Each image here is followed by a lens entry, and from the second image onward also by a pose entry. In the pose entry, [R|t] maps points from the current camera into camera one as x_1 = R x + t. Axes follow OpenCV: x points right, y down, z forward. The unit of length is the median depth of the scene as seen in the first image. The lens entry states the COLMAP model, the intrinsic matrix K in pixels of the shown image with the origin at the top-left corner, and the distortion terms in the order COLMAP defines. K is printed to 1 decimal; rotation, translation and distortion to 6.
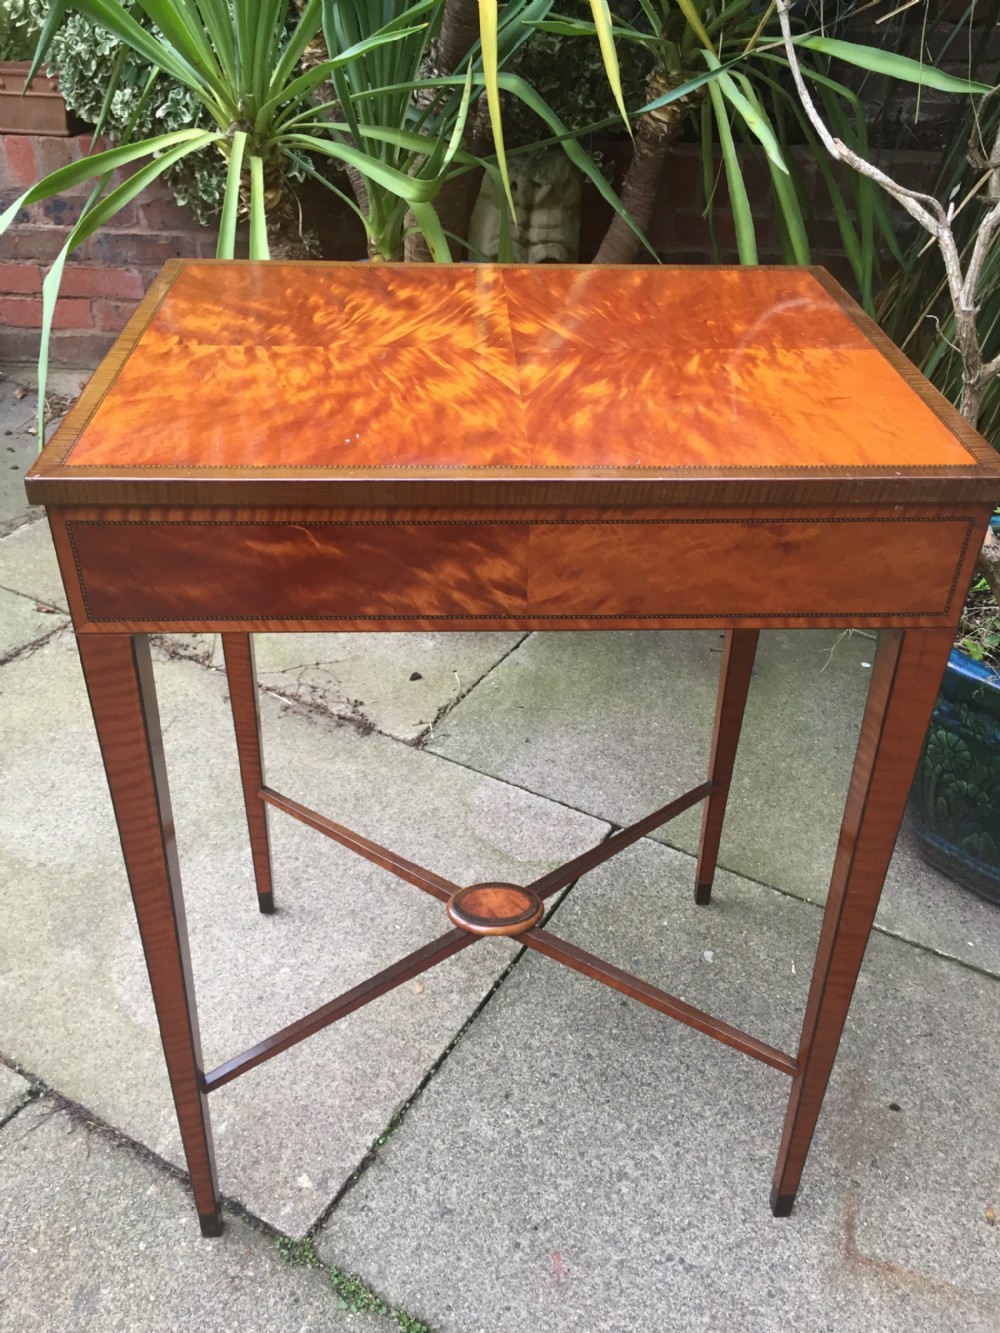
lens RADIAL K [[1153.8, 0, 500.1], [0, 1153.8, 668.1], [0, 0, 1]] dist [0.080736, -0.126215]
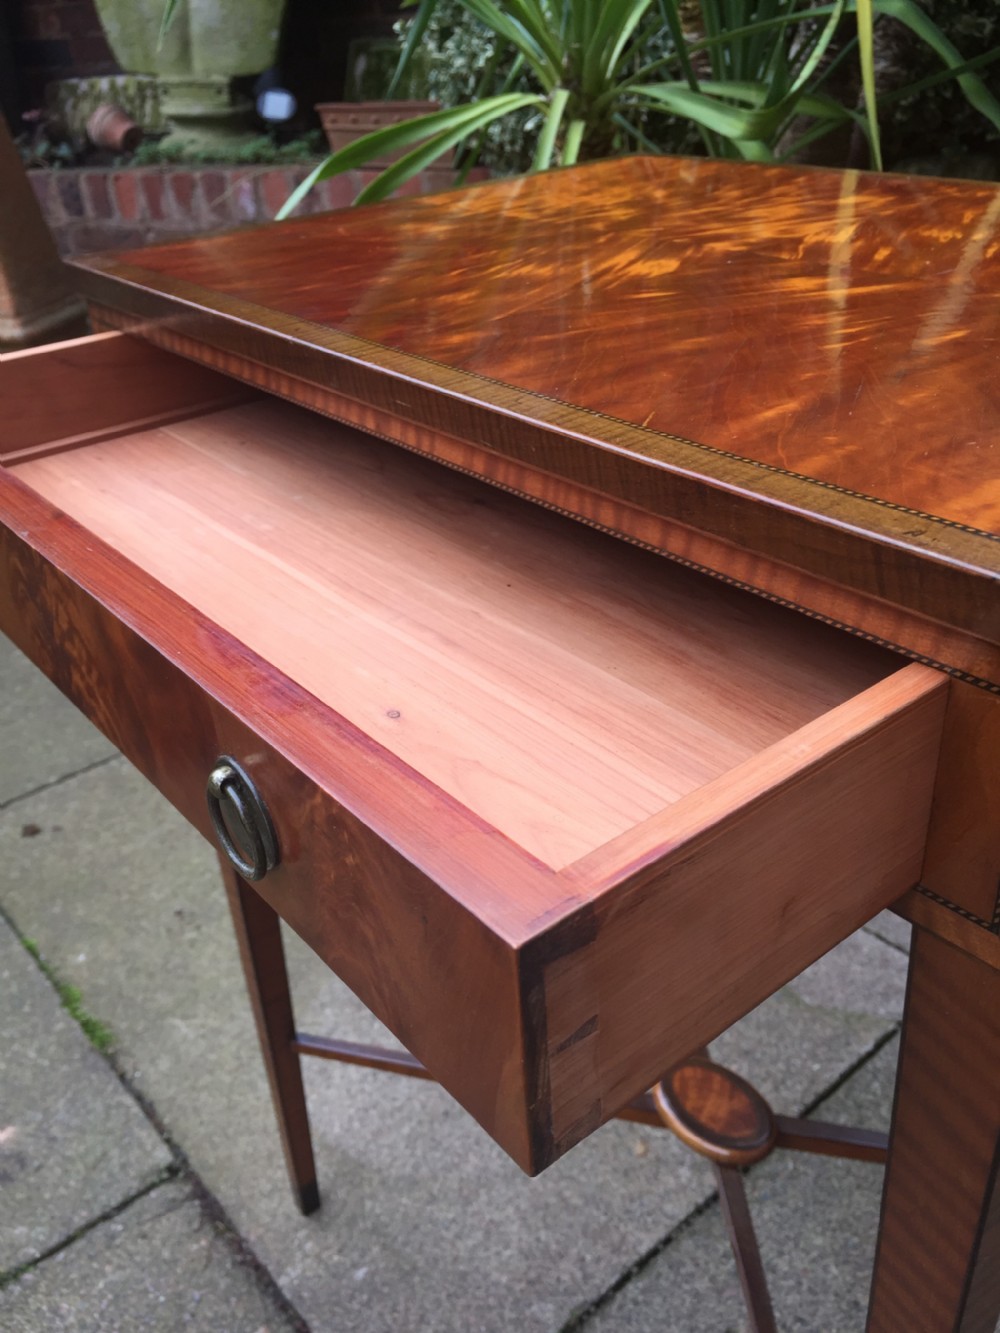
lens RADIAL K [[1153.8, 0, 503.7], [0, 1153.8, 672.1], [0, 0, 1]] dist [0.080736, -0.126215]
pose [[0.940554, 0.101100, -0.324247, 0.066156], [-0.121658, 0.991609, -0.043714, 0.009876], [0.317107, 0.080563, 0.944962, 0.231847]]
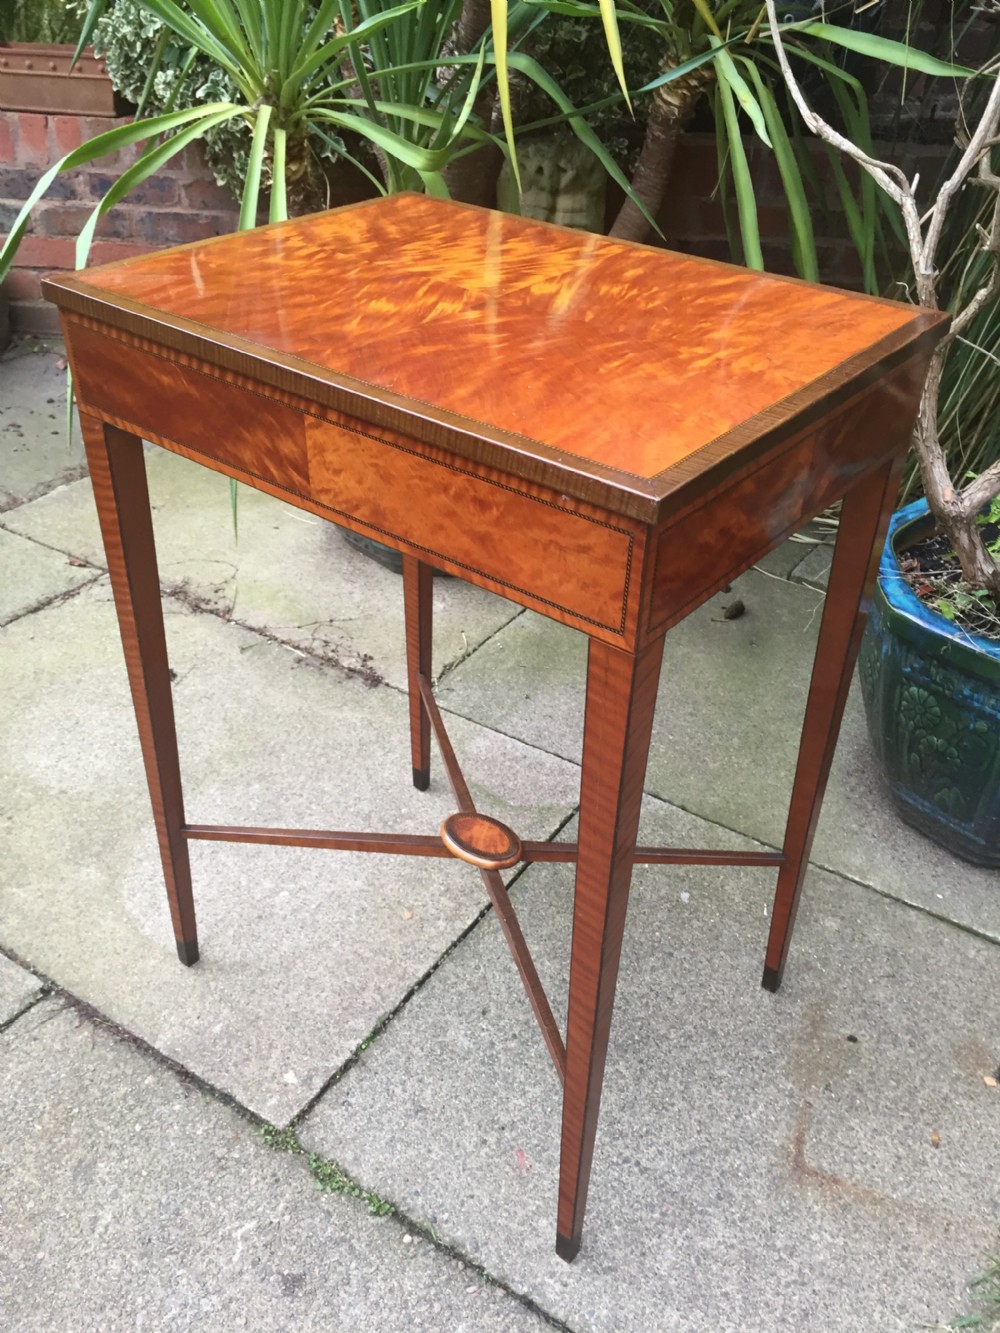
lens RADIAL K [[1153.8, 0, 495.3], [0, 1153.8, 667.9], [0, 0, 1]] dist [0.080736, -0.126215]
pose [[0.998879, 0.031140, -0.035663, 0.042661], [-0.031167, 0.999514, -0.000202, 0.051014], [0.035639, 0.001313, 0.999364, -0.059805]]
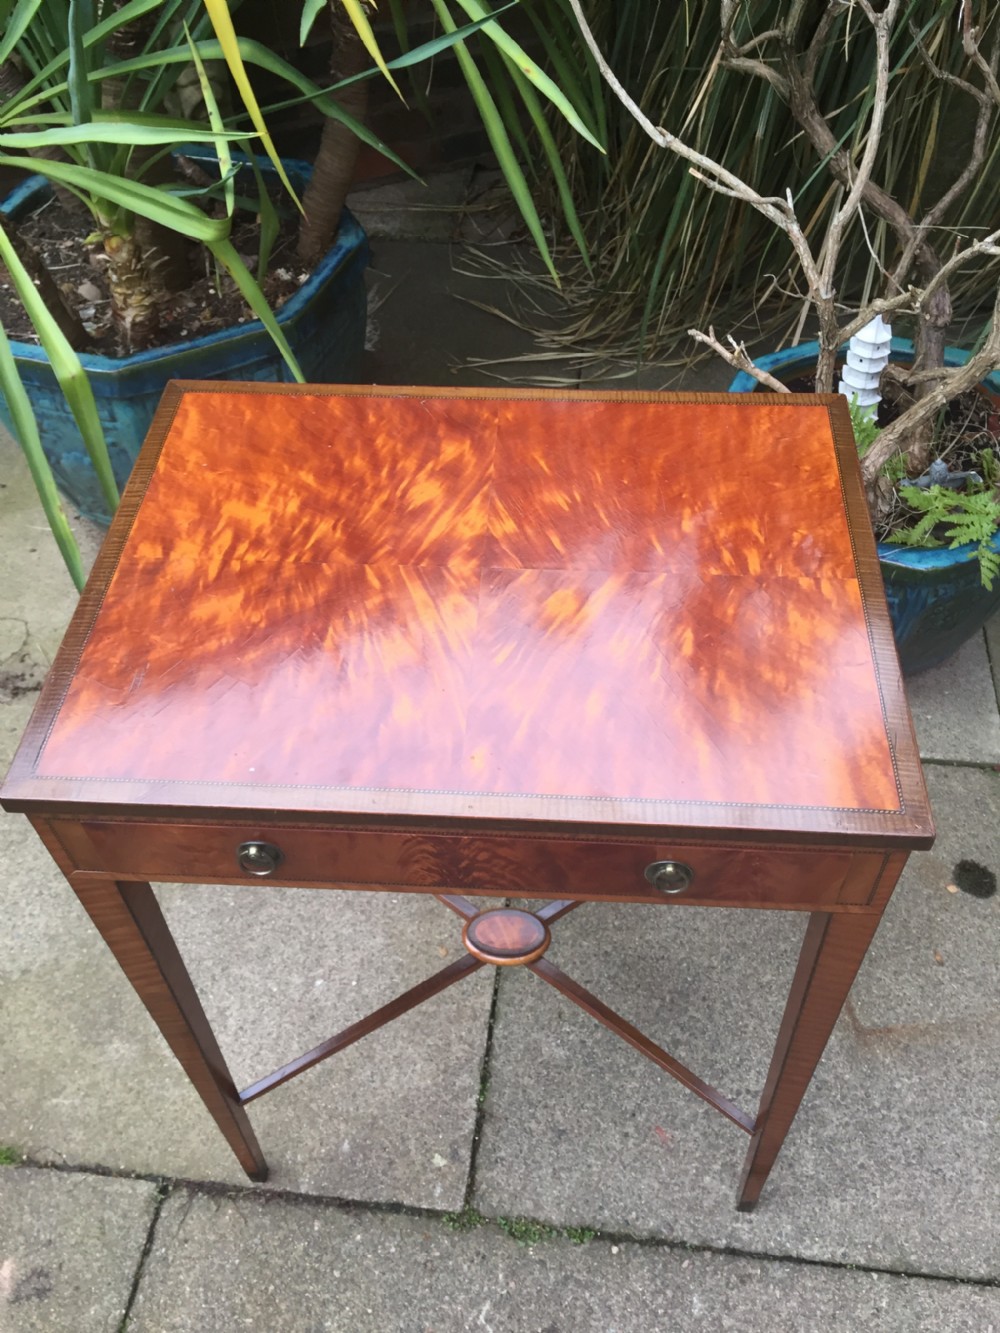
lens RADIAL K [[1153.8, 0, 500.2], [0, 1153.8, 674.3], [0, 0, 1]] dist [0.080736, -0.126215]
pose [[0.916481, -0.335987, 0.217201, -0.181541], [0.266141, 0.917345, 0.296052, -0.299503], [-0.298717, -0.213520, 0.930149, 0.004940]]
